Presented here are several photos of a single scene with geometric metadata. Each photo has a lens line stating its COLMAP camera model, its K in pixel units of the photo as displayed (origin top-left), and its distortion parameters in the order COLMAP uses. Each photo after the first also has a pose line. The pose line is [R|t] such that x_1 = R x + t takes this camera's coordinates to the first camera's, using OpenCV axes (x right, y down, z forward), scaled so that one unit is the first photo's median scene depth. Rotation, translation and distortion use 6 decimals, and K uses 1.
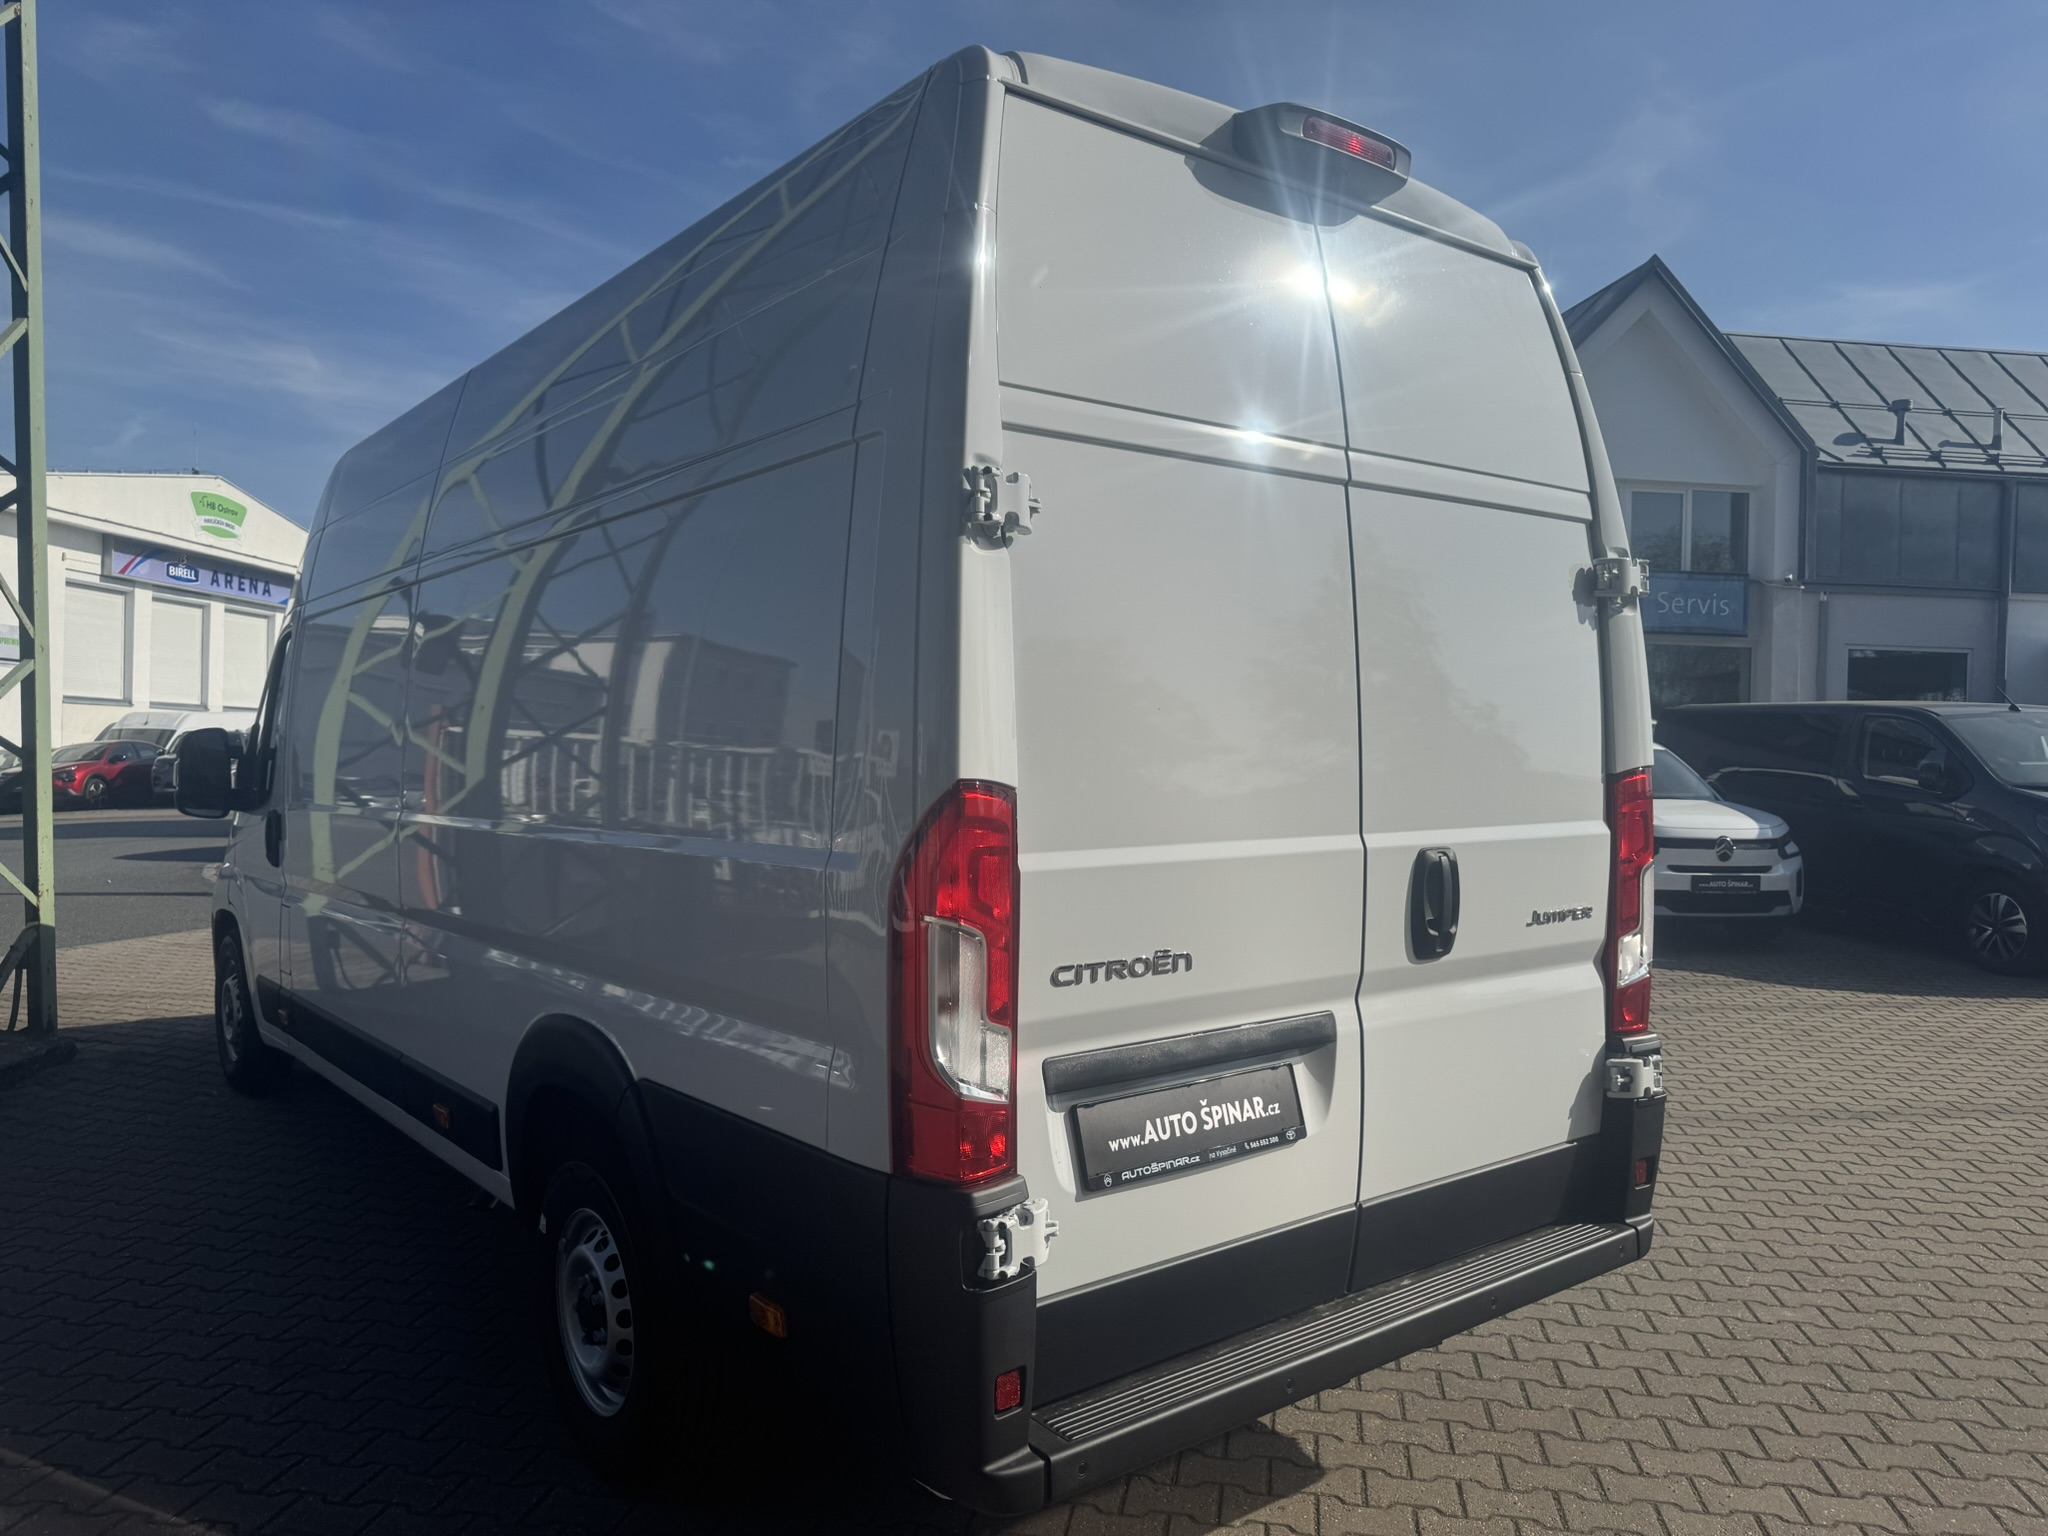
lens RADIAL K [[1452.0, 0, 998.1], [0, 1452.0, 781.4], [0, 0, 1]] dist [0.023025, -0.021439]
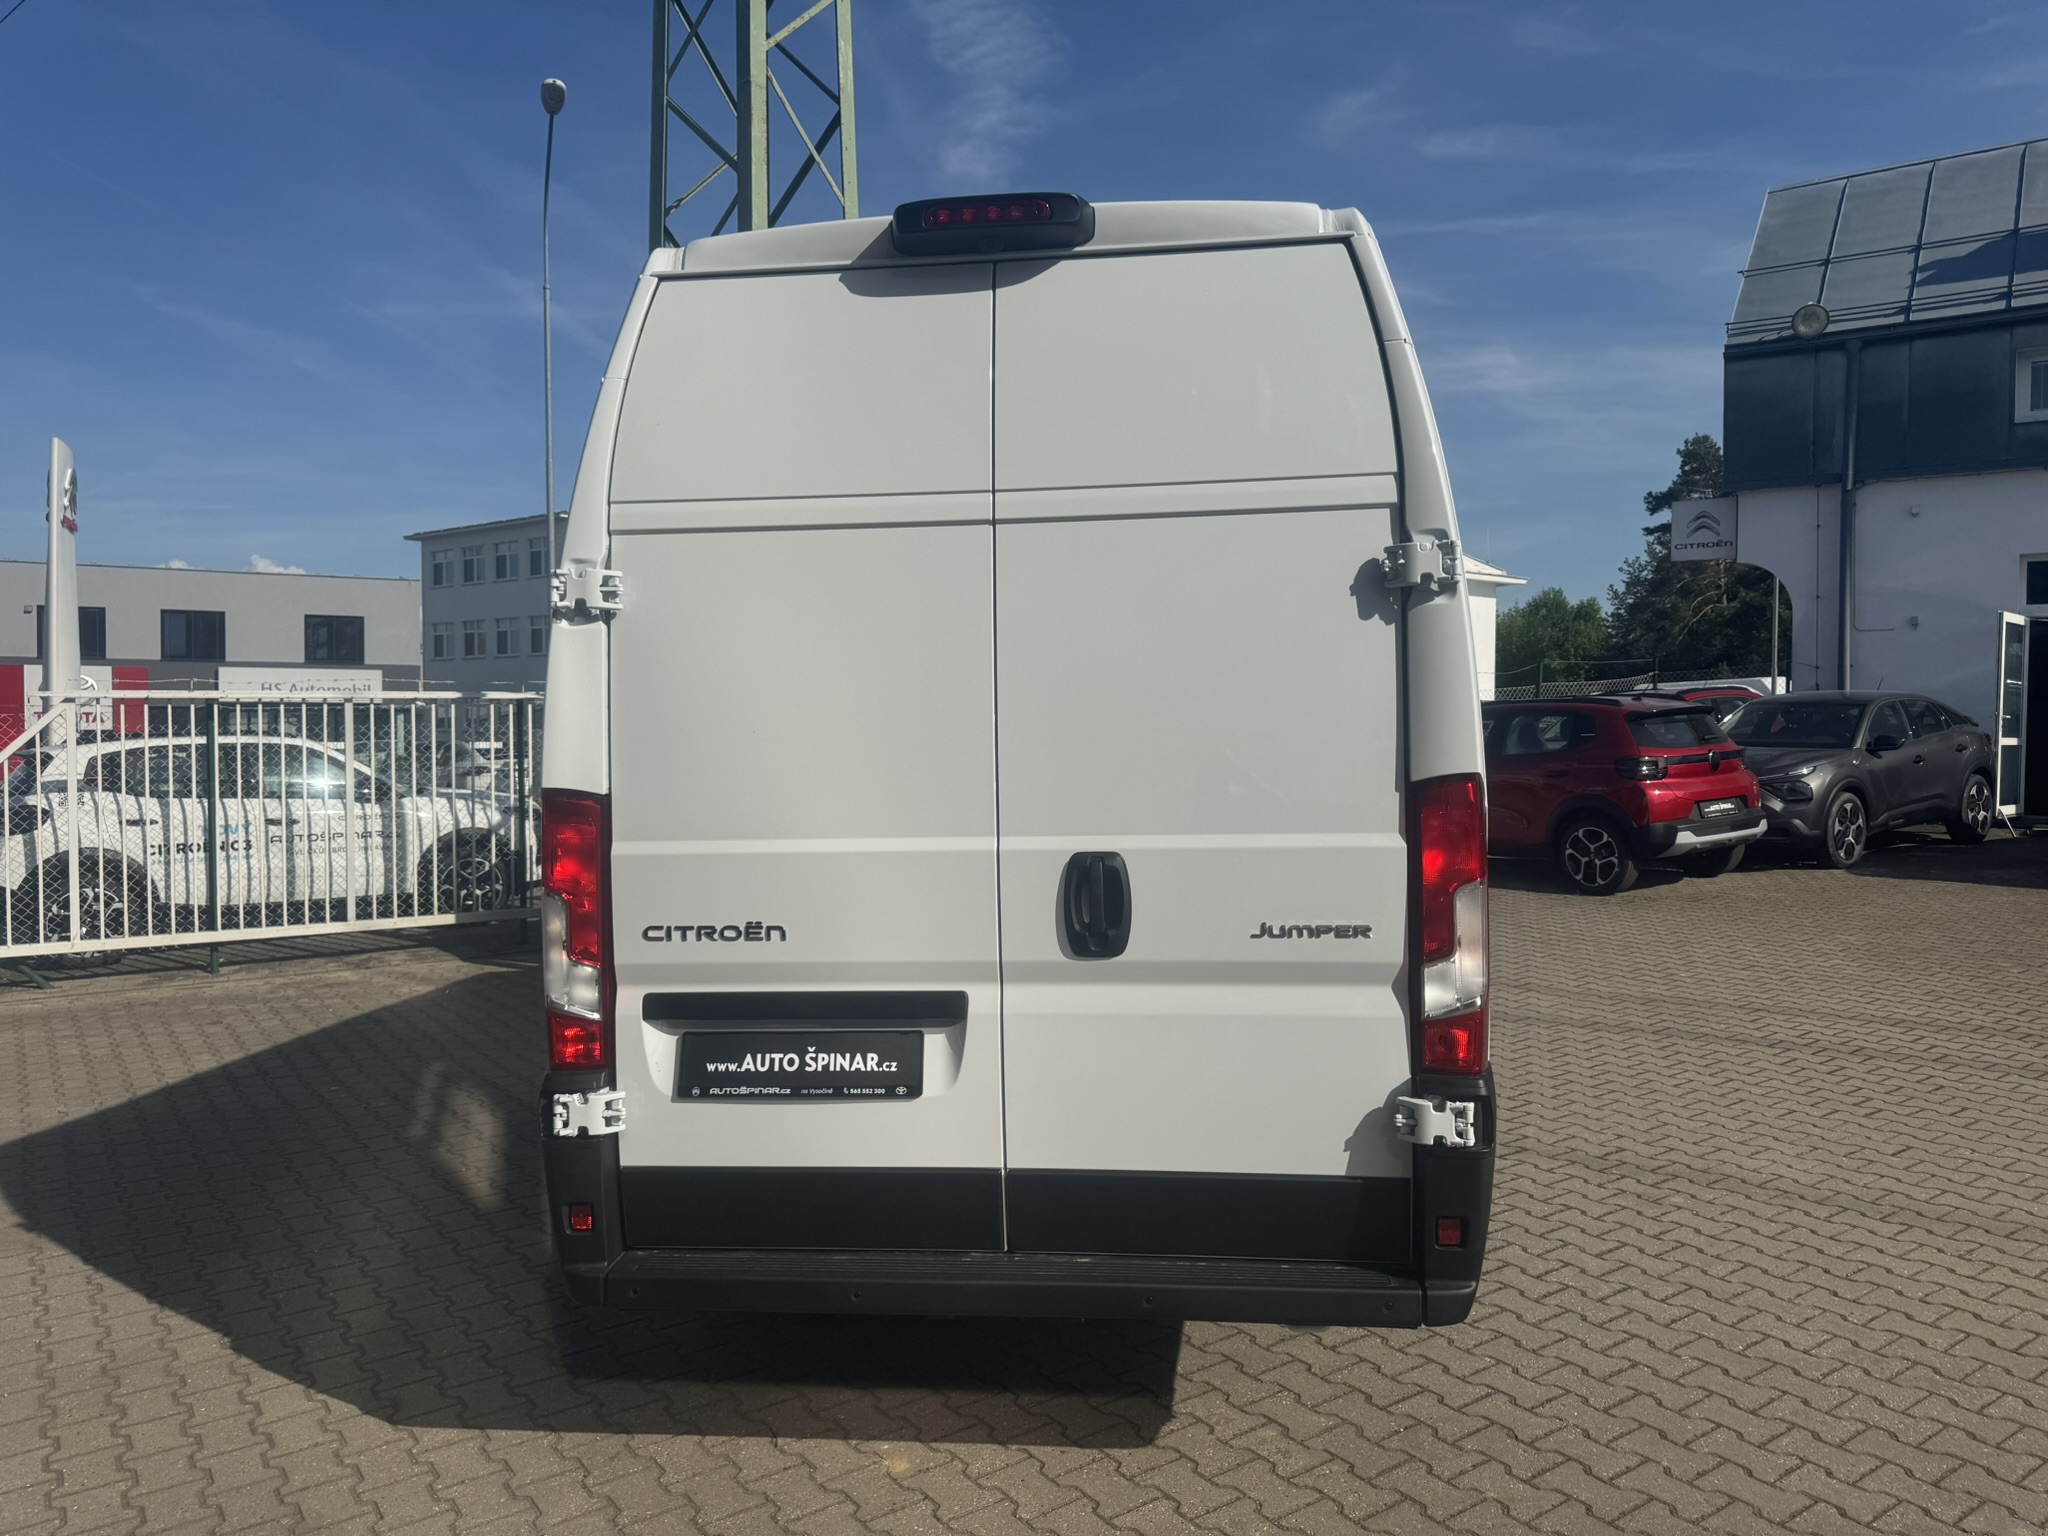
lens RADIAL K [[1452.0, 0, 1035.9], [0, 1452.0, 764.3], [0, 0, 1]] dist [0.023025, -0.021439]
pose [[0.725962, 0.001589, -0.687733, 1.080410], [0.002283, 0.999986, 0.004721, -0.025420], [0.687731, -0.004997, 0.725948, 0.226230]]
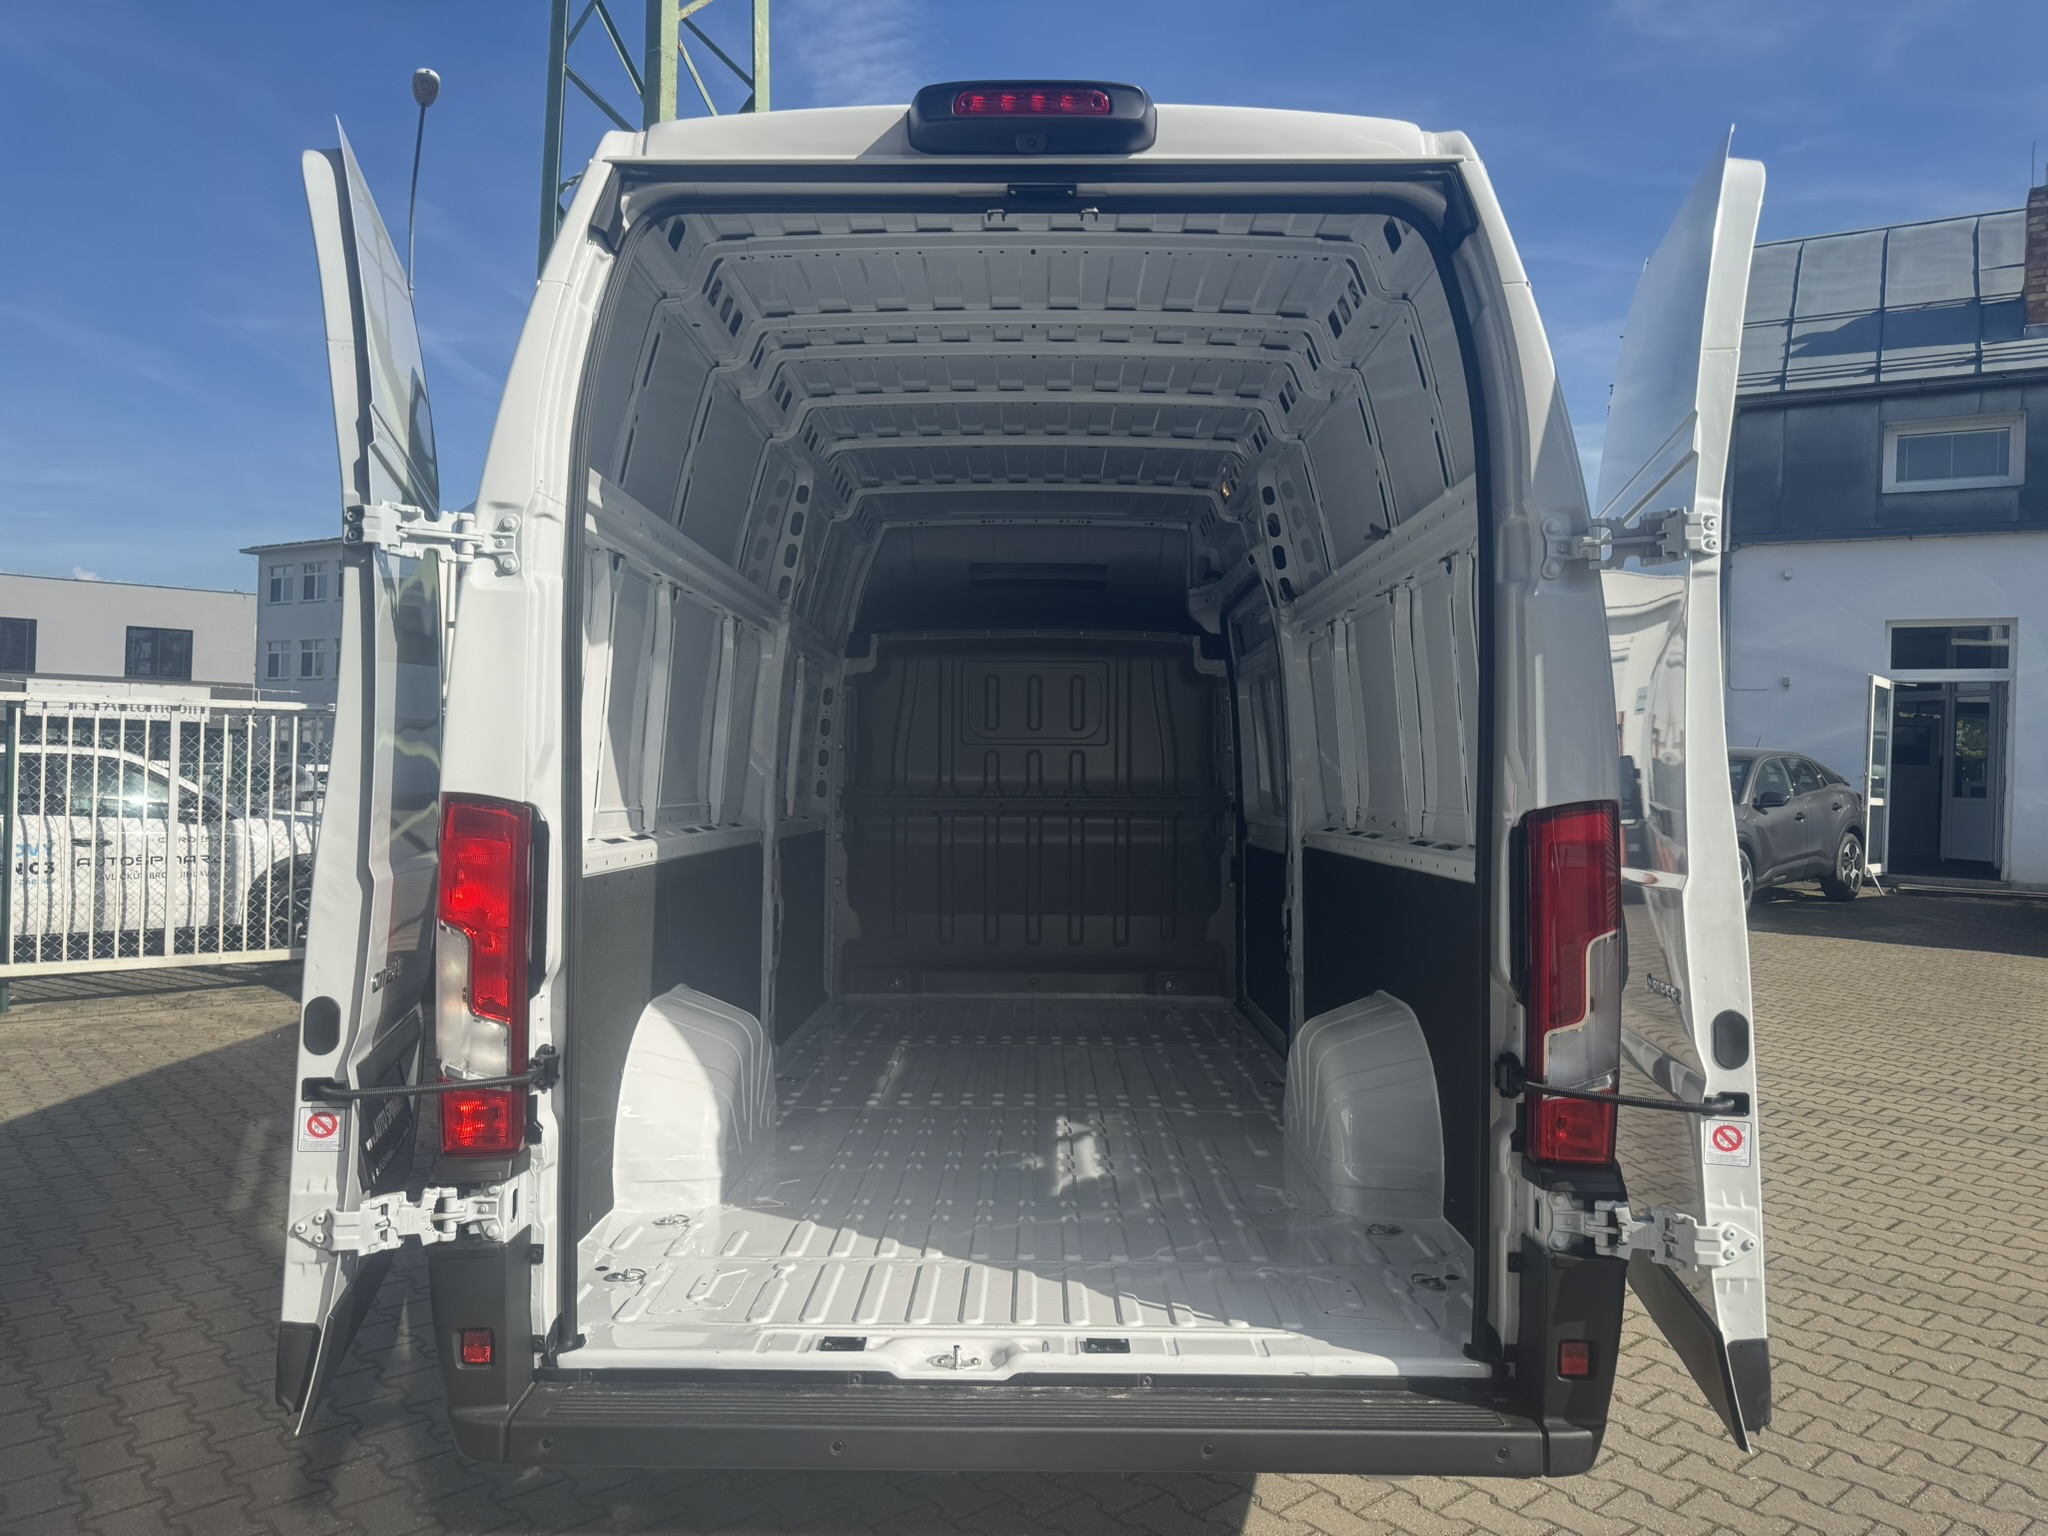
lens RADIAL K [[1452.0, 0, 1034.4], [0, 1452.0, 765.8], [0, 0, 1]] dist [0.023025, -0.021439]
pose [[0.787719, 0.002246, -0.616030, 0.836148], [-0.022011, 0.999457, -0.024502, -0.003305], [0.615641, 0.032860, 0.787341, 0.312266]]
